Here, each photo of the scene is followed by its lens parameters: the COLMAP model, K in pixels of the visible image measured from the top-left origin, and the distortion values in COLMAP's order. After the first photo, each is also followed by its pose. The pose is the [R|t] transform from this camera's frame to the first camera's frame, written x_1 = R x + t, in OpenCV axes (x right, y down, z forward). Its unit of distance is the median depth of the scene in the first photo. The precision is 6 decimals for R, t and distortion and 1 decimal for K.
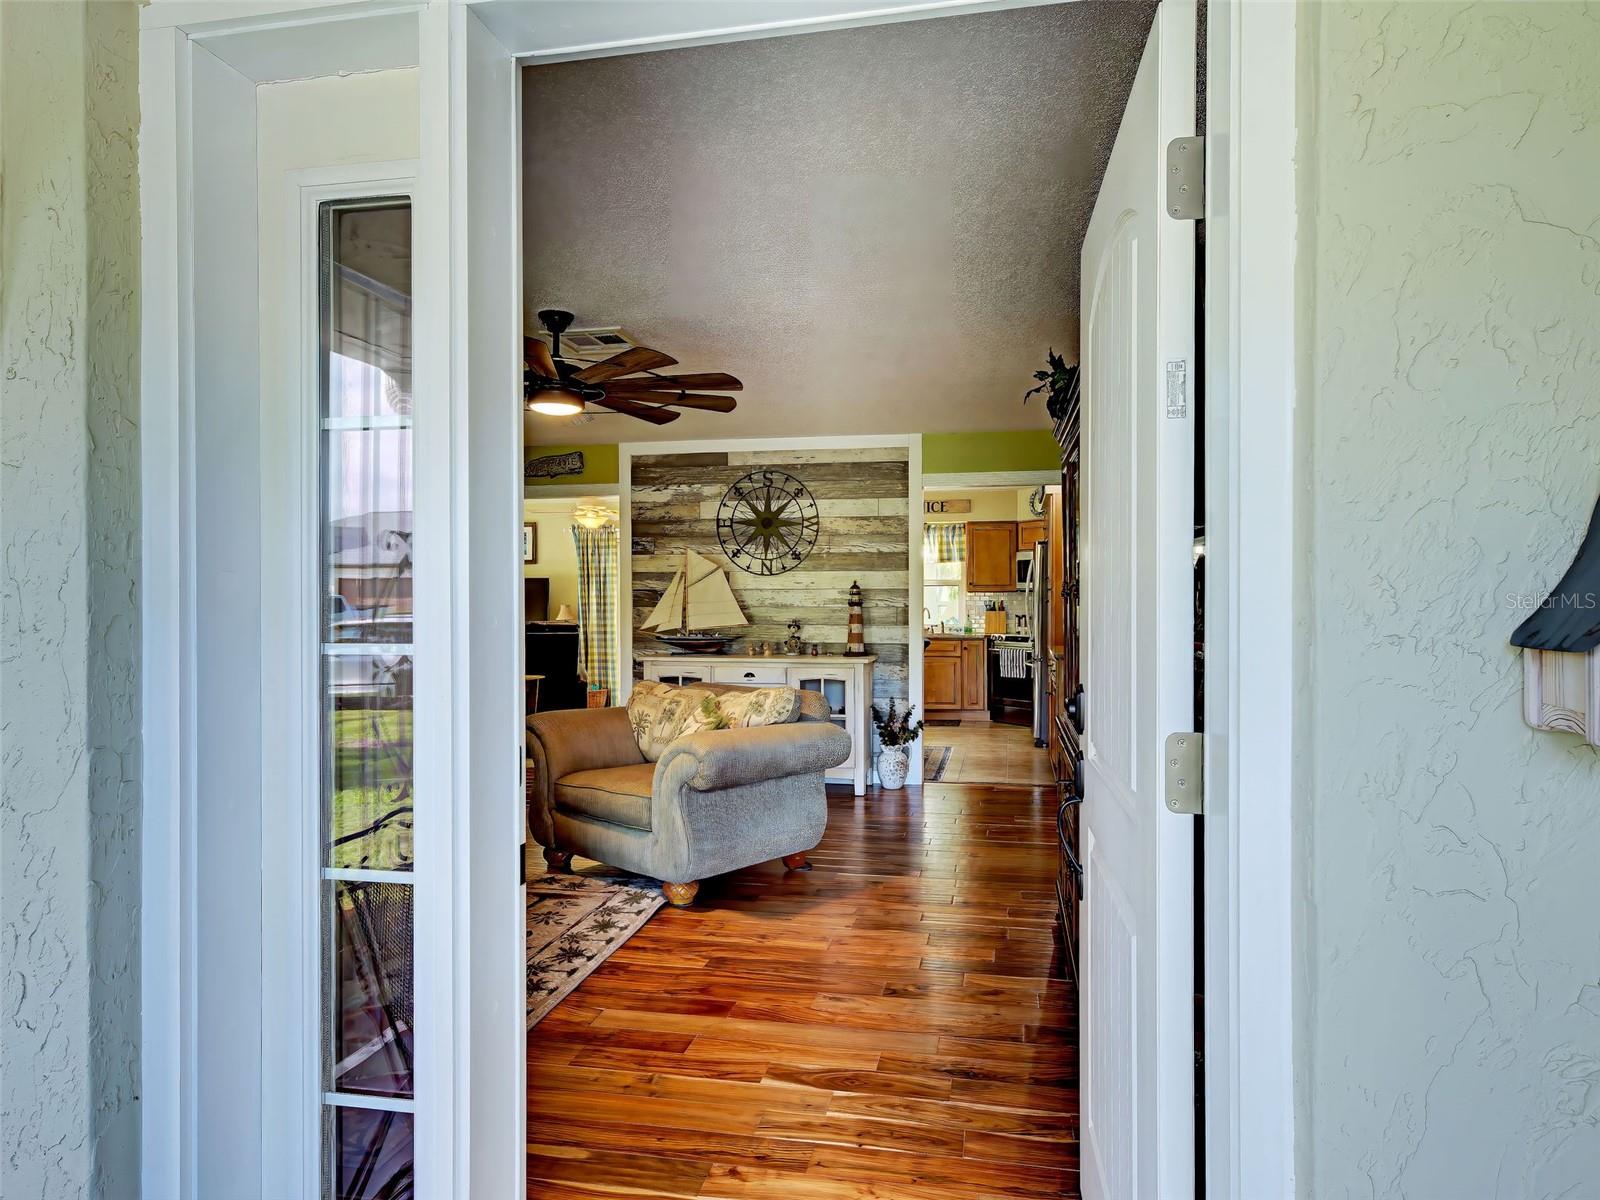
lens RADIAL K [[983.6, 0, 800.0], [0, 983.6, 600.0], [0, 0, 1]] dist [-0.005536, -0.002296]
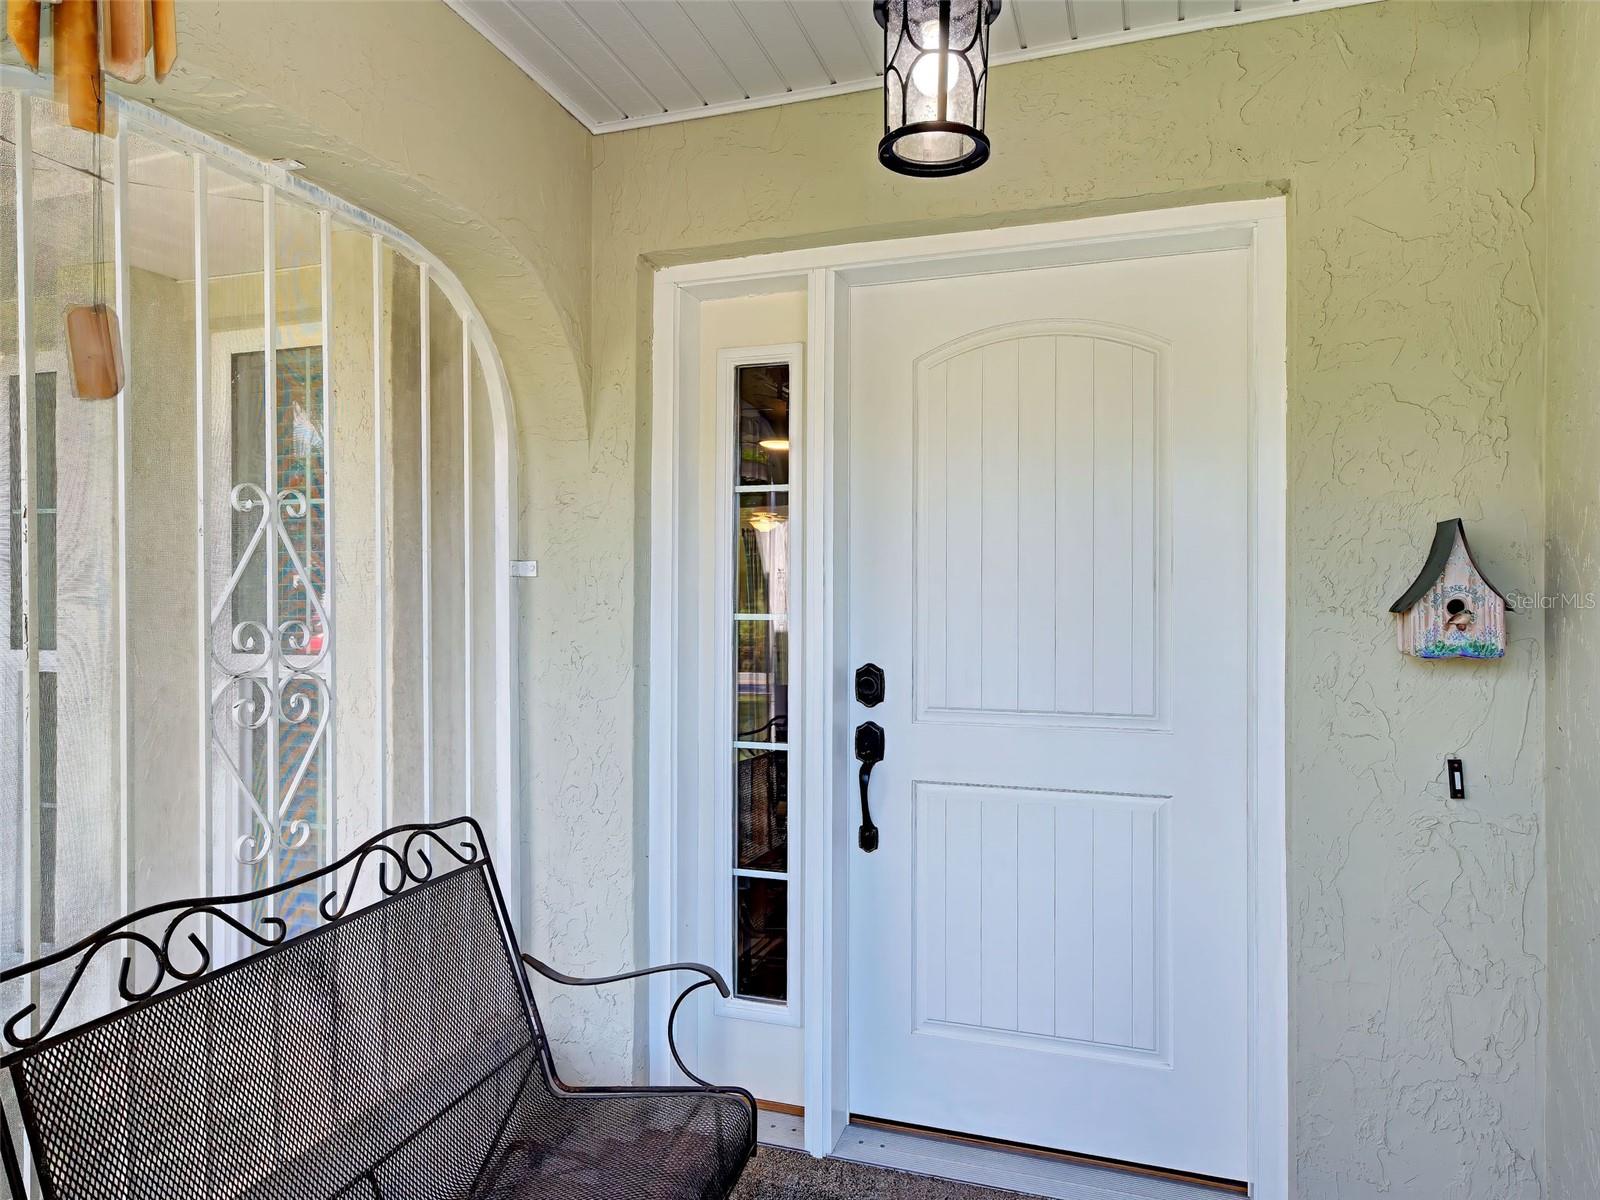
lens RADIAL K [[983.6, 0, 800.0], [0, 983.6, 600.0], [0, 0, 1]] dist [-0.005536, -0.002296]
pose [[0.992422, 0.007580, -0.122640, -0.170595], [-0.009419, 0.999852, -0.014429, 0.047401], [0.122512, 0.015475, 0.992346, -0.852715]]
